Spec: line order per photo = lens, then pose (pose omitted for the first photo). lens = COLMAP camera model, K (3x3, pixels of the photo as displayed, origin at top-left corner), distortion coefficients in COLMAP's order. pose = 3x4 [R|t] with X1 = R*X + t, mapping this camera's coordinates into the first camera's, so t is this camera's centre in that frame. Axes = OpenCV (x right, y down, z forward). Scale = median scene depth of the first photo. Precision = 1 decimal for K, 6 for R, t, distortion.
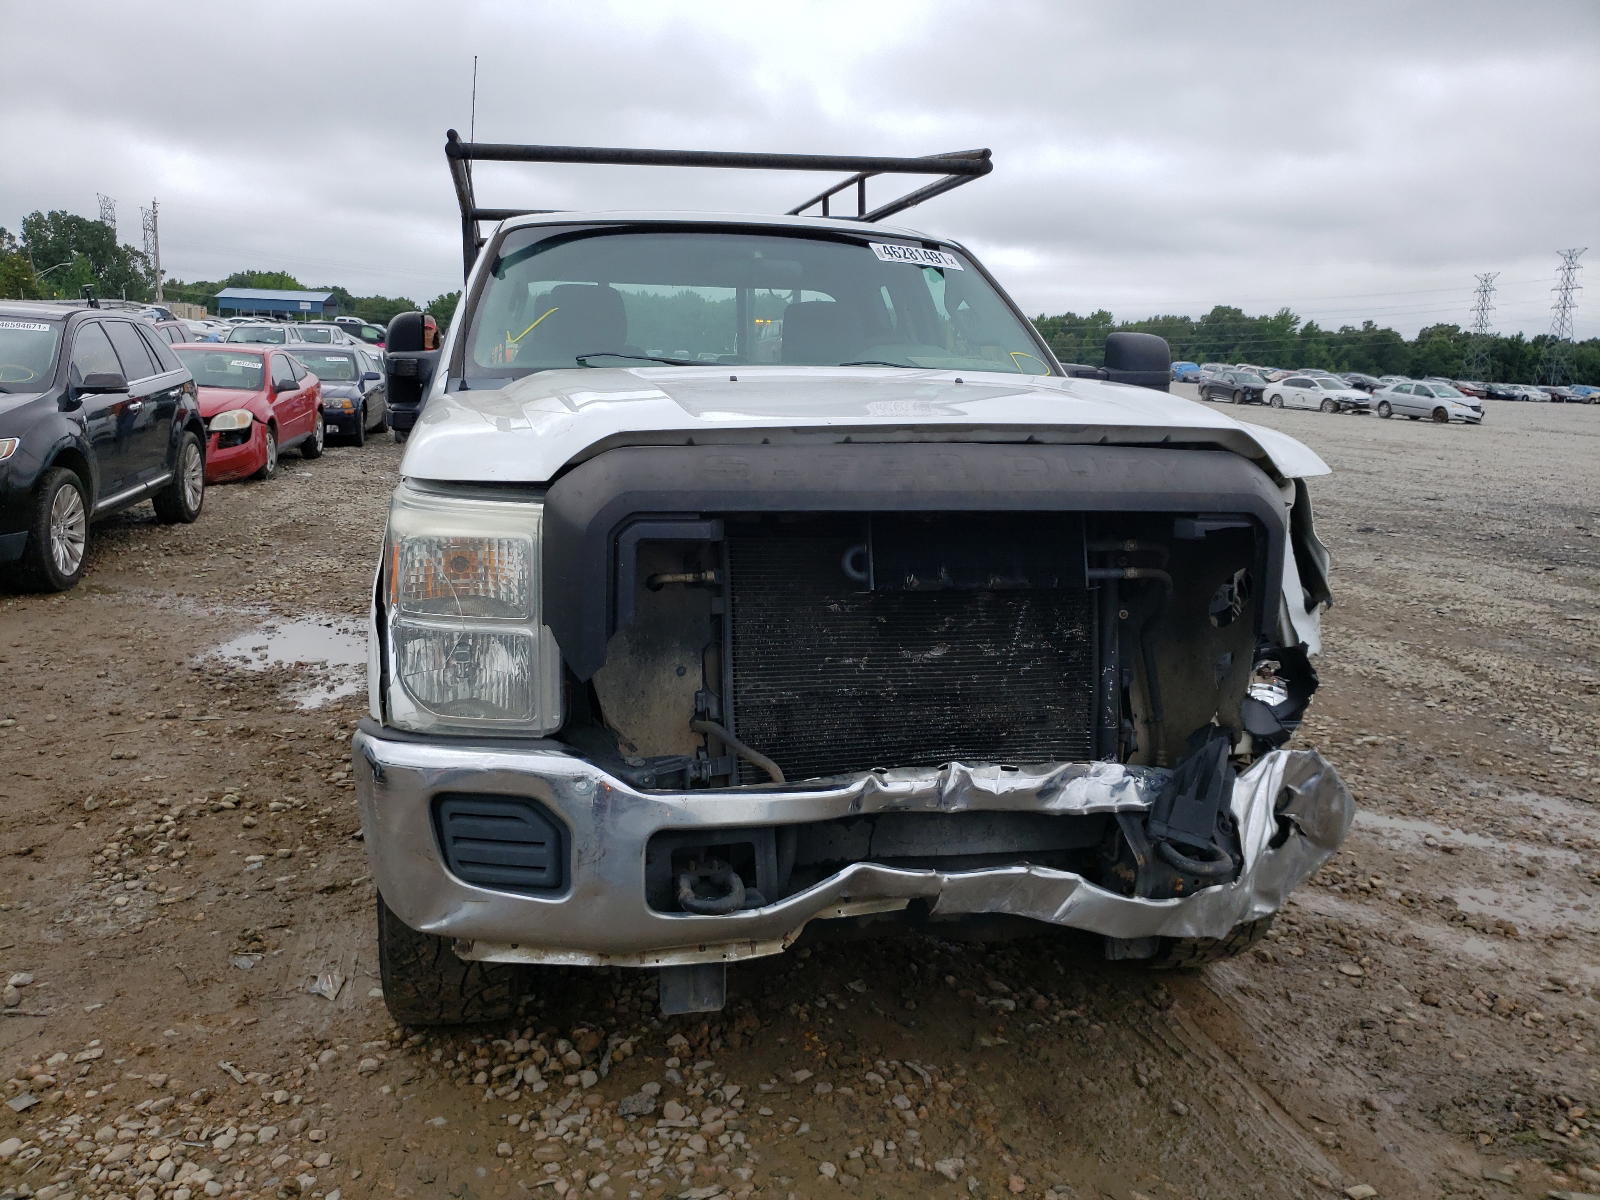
lens RADIAL K [[1229.2, 0, 797.3], [0, 1229.2, 545.7], [0, 0, 1]] dist [0.002839, -0.000571]
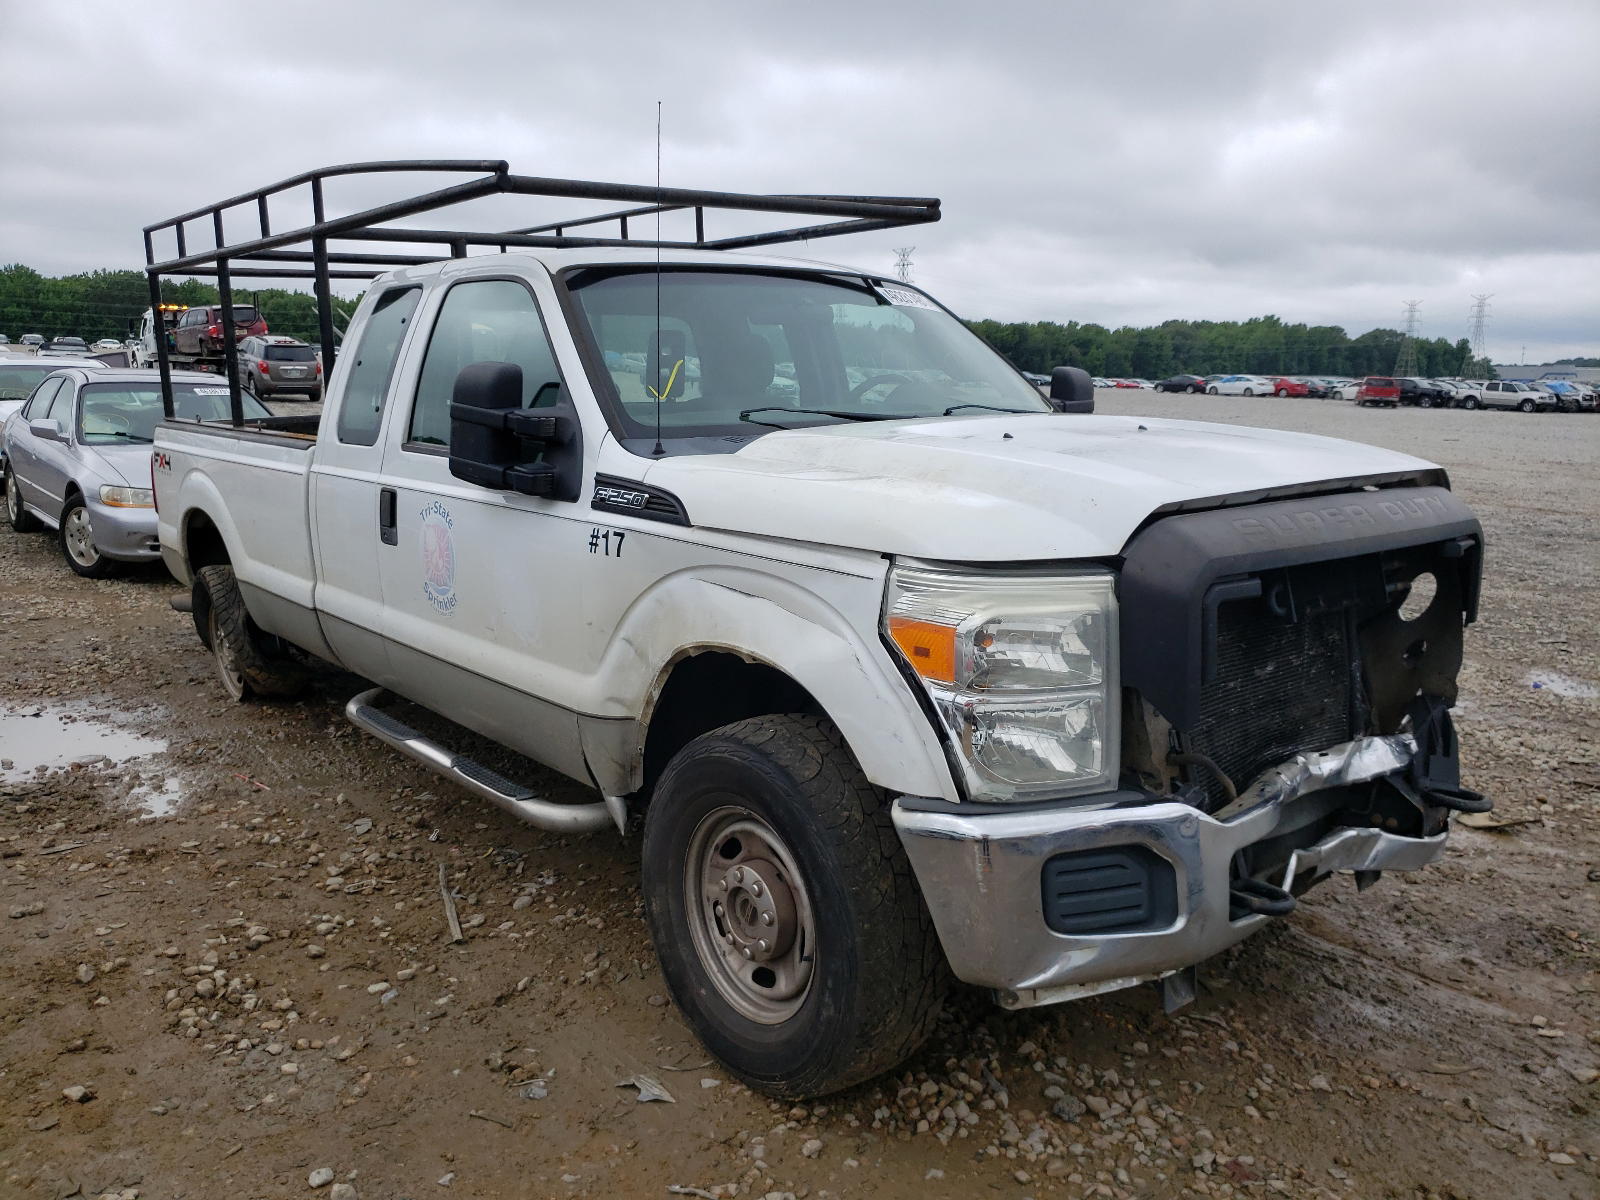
lens RADIAL K [[1222.0, 0, 798.3], [0, 1222.0, 571.6], [0, 0, 1]] dist [-0.001471, -0.001494]
pose [[0.902894, -0.088087, 0.420741, -0.830918], [0.076157, 0.996075, 0.045109, -0.097610], [-0.423063, -0.008686, 0.906059, 0.128931]]
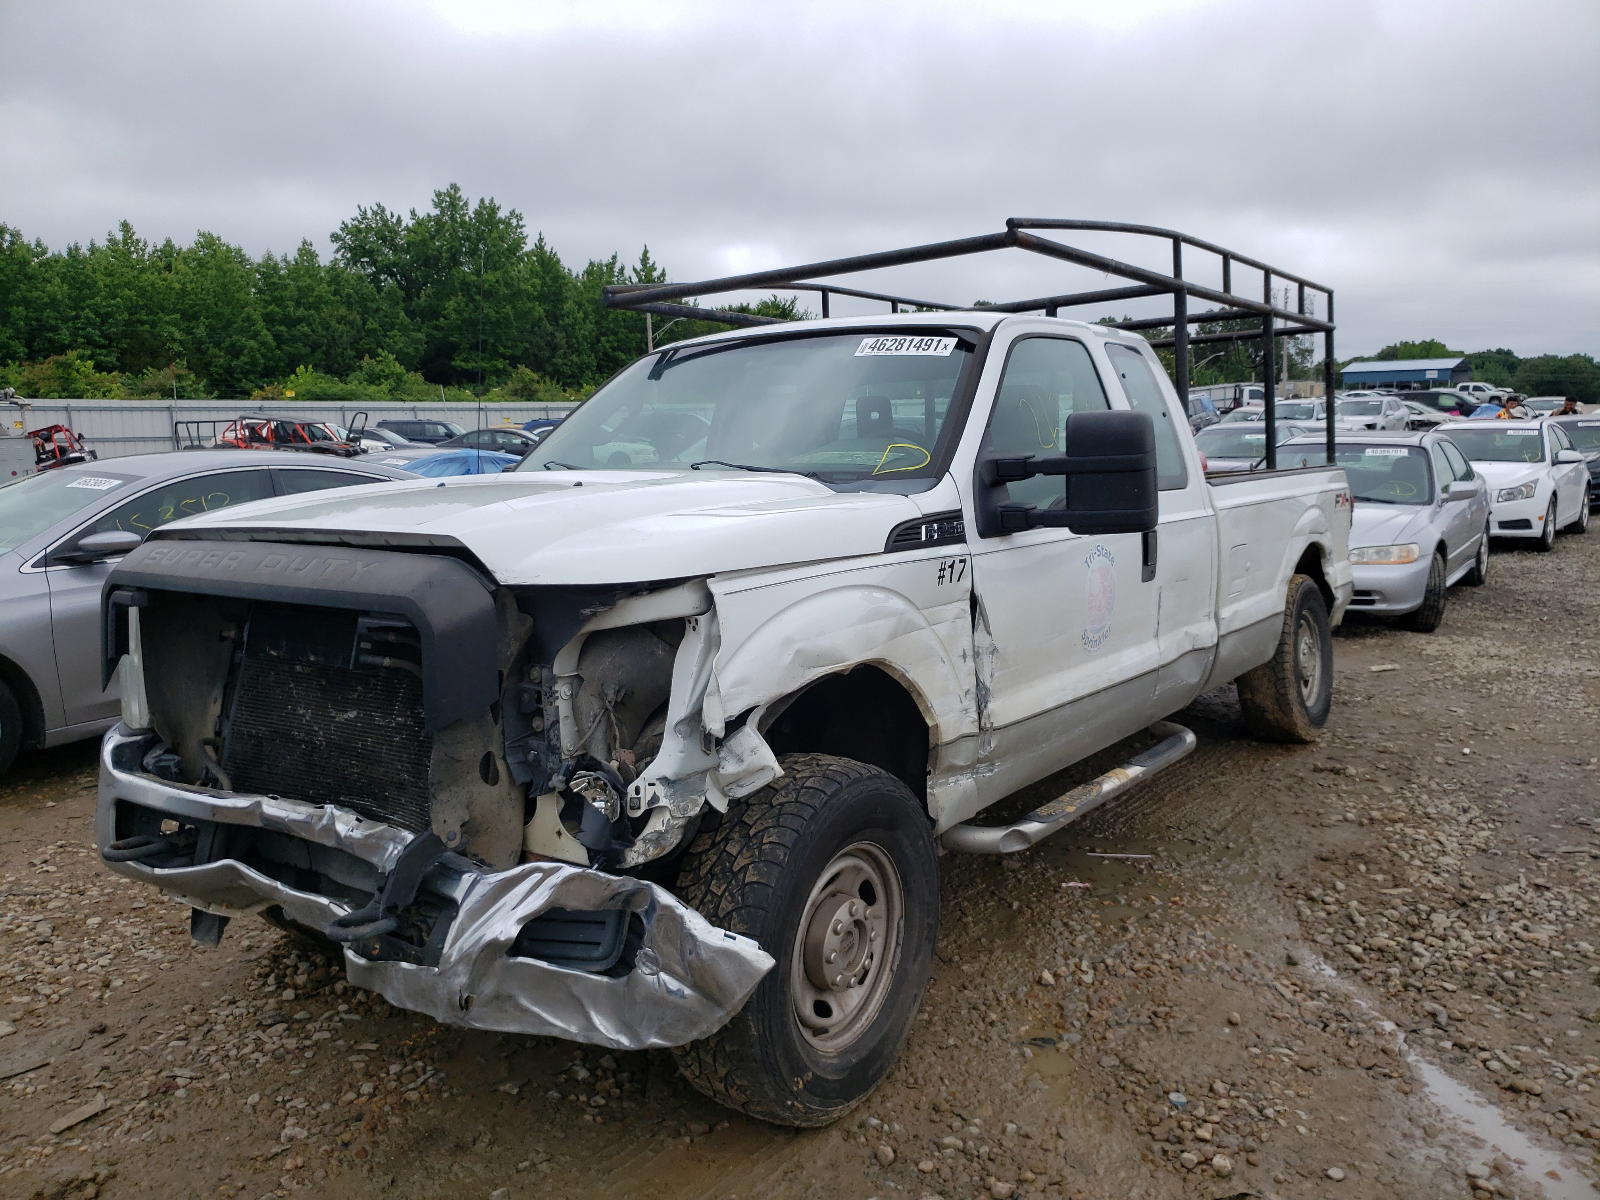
lens RADIAL K [[1229.1, 0, 800.0], [0, 1229.1, 600.0], [0, 0, 1]] dist [0.010985, 0.003217]
pose [[0.656641, 0.056833, -0.752059, 1.375415], [-0.068627, 0.997523, 0.015462, -0.078125], [0.751075, 0.041458, 0.658914, 0.556228]]
